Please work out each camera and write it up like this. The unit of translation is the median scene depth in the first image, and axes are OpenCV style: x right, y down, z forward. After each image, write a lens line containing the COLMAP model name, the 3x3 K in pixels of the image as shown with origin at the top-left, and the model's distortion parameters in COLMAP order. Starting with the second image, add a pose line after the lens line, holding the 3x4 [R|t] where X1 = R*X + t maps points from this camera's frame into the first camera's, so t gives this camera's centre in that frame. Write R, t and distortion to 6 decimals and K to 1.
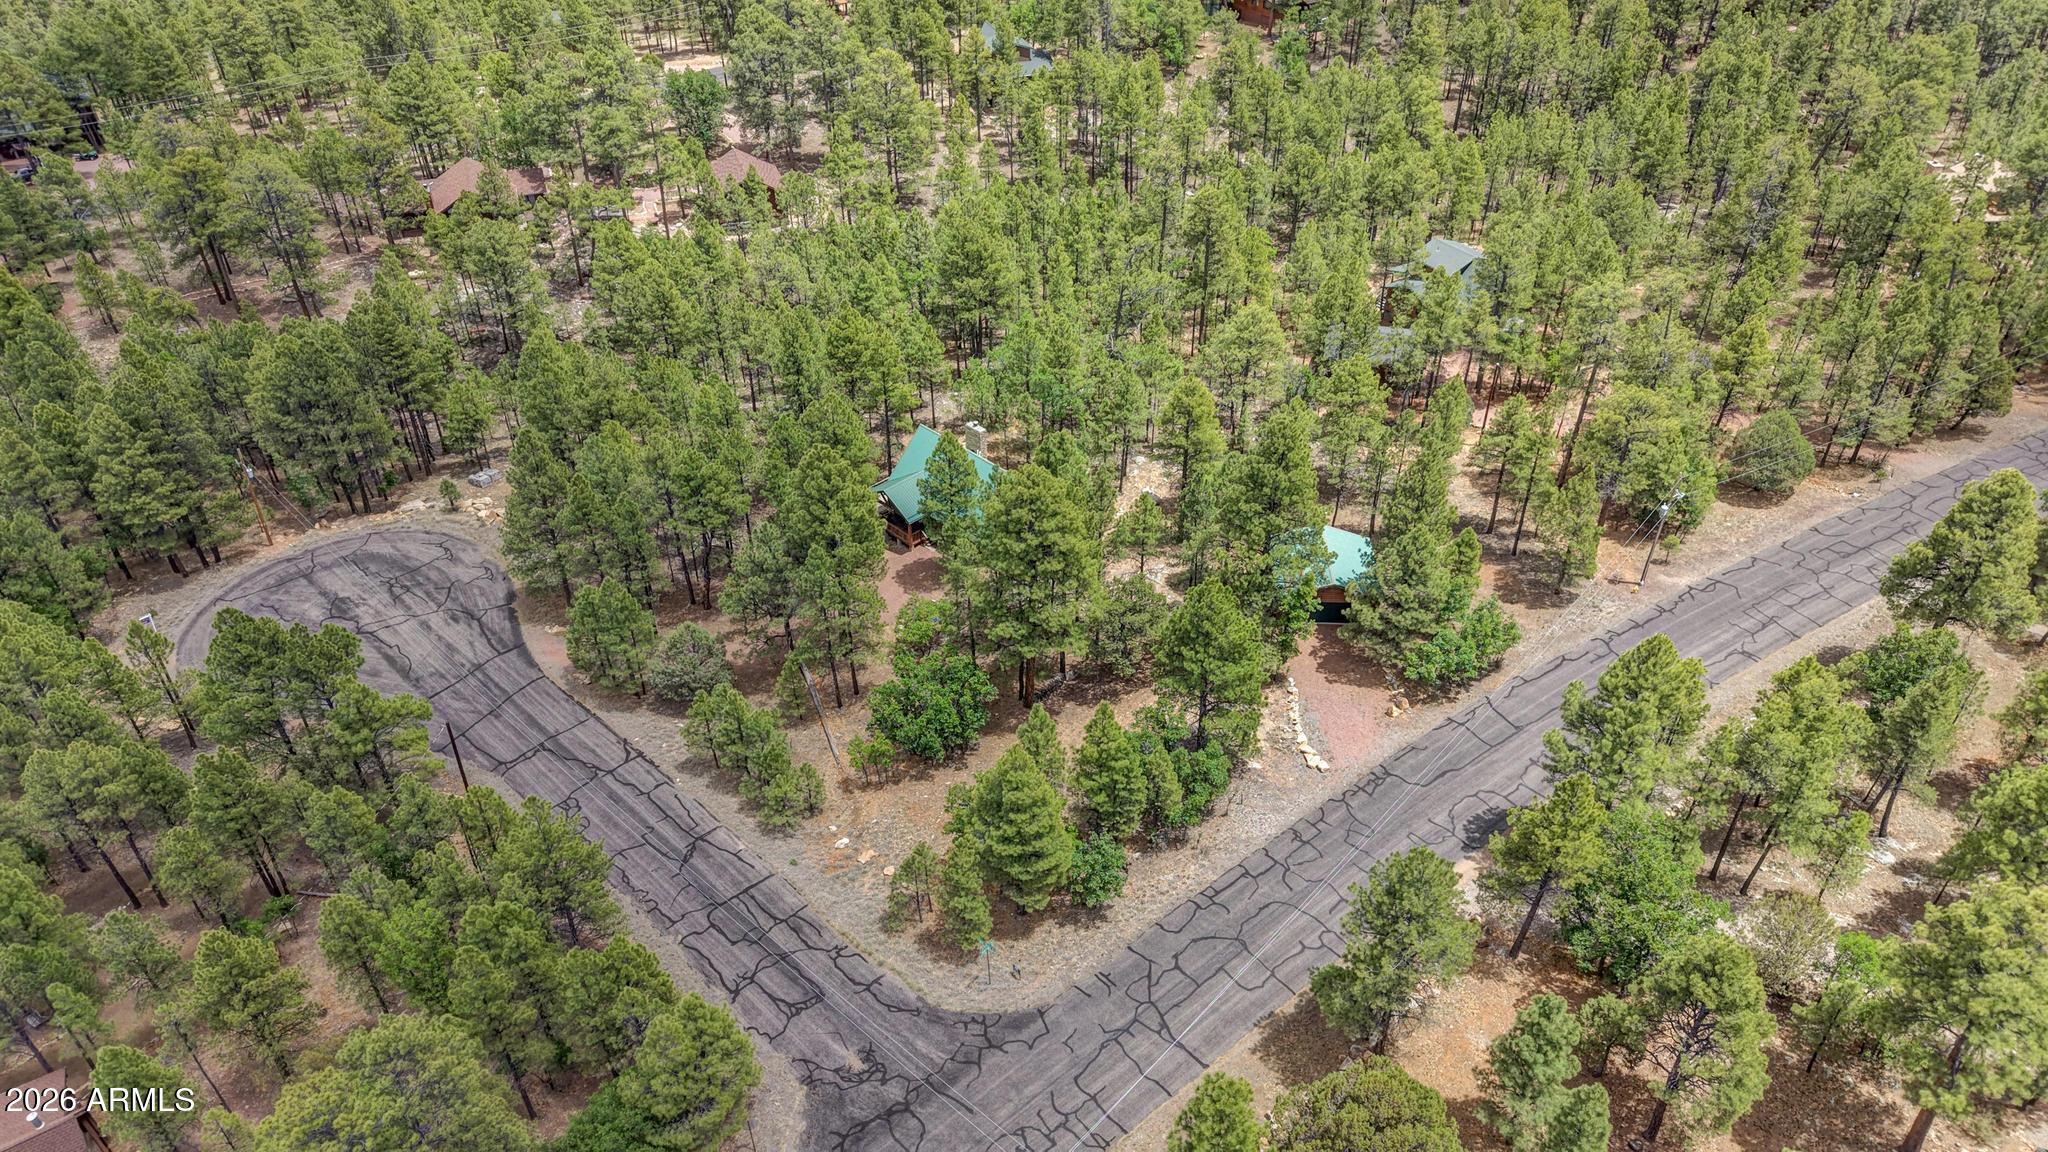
lens RADIAL K [[1388.1, 0, 1022.2], [0, 1388.1, 575.9], [0, 0, 1]] dist [-0.004072, -0.000012]
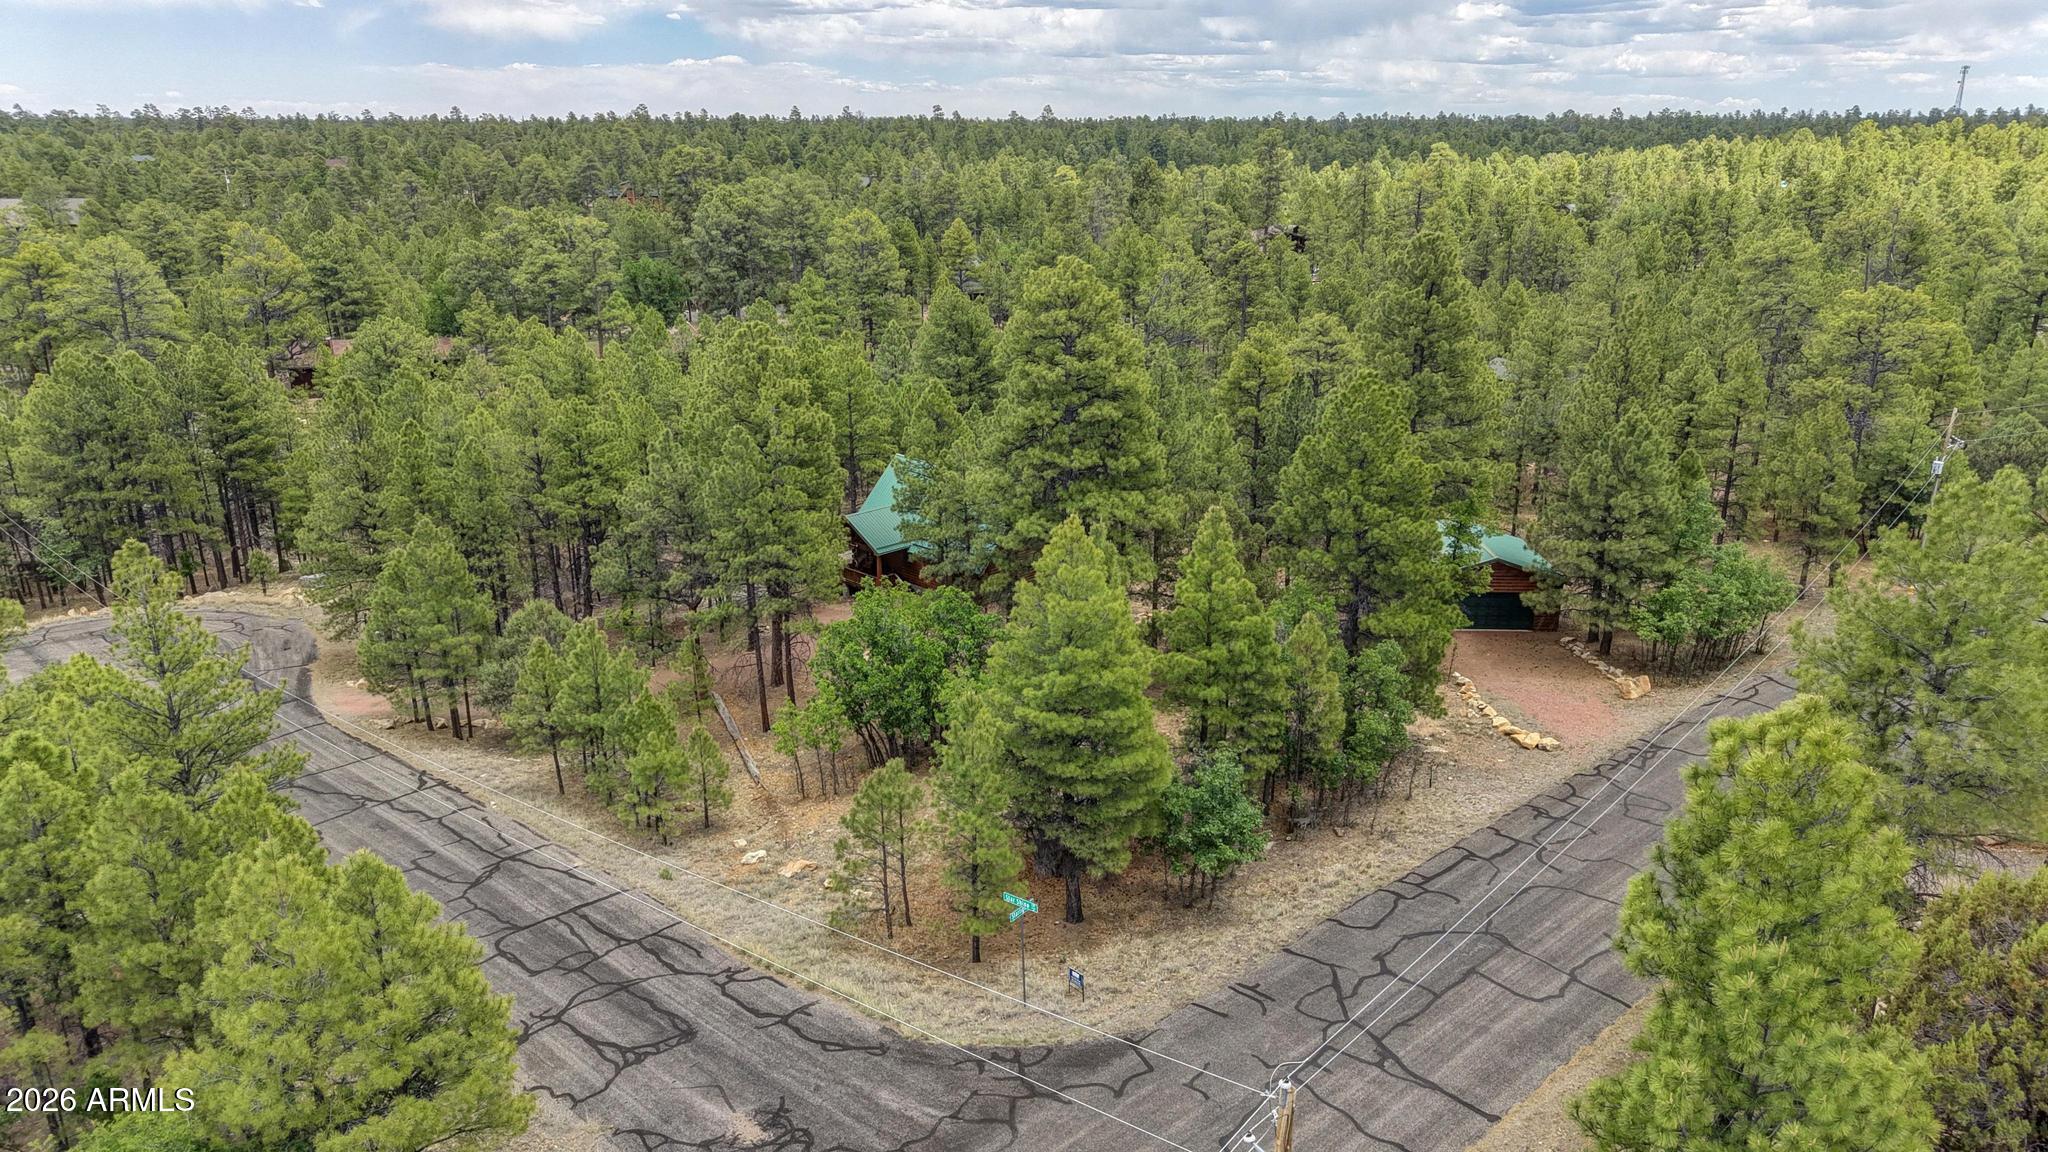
lens RADIAL K [[1388.1, 0, 1026.5], [0, 1388.1, 574.8], [0, 0, 1]] dist [-0.004072, -0.000012]
pose [[0.999653, -0.003848, 0.026055, -0.034286], [0.012259, 0.943563, -0.330967, 0.303336], [-0.023311, 0.331172, 0.943283, 0.453940]]
